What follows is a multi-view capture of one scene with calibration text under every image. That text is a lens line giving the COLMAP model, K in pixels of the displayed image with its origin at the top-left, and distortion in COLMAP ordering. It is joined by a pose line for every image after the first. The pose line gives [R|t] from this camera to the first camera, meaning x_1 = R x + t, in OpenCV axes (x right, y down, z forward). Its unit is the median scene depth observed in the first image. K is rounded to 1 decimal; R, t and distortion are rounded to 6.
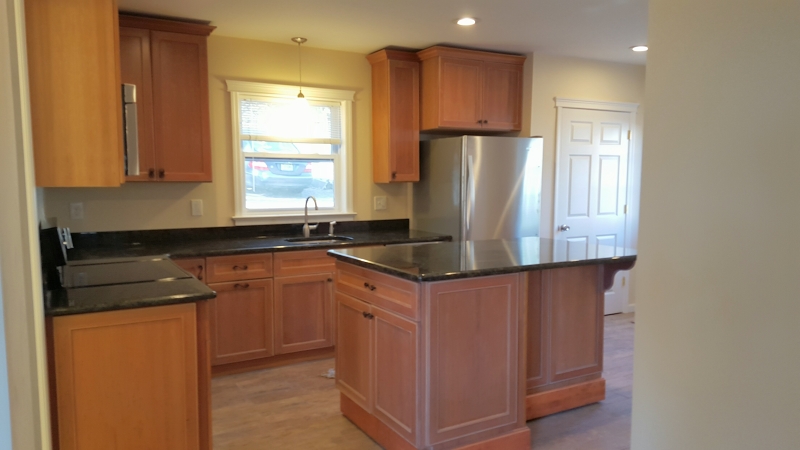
lens RADIAL K [[596.2, 0, 389.7], [0, 596.2, 231.8], [0, 0, 1]] dist [0.183000, -0.262028]
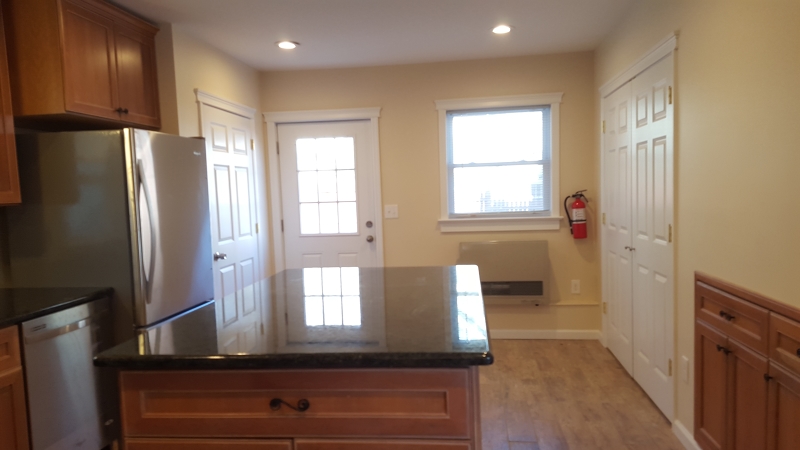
lens RADIAL K [[596.2, 0, 389.7], [0, 596.2, 231.8], [0, 0, 1]] dist [0.183000, -0.262028]
pose [[0.595715, -0.080514, 0.799151, -0.211901], [0.111539, 0.993615, 0.016961, -0.027743], [-0.795414, 0.079032, 0.600892, 0.354935]]
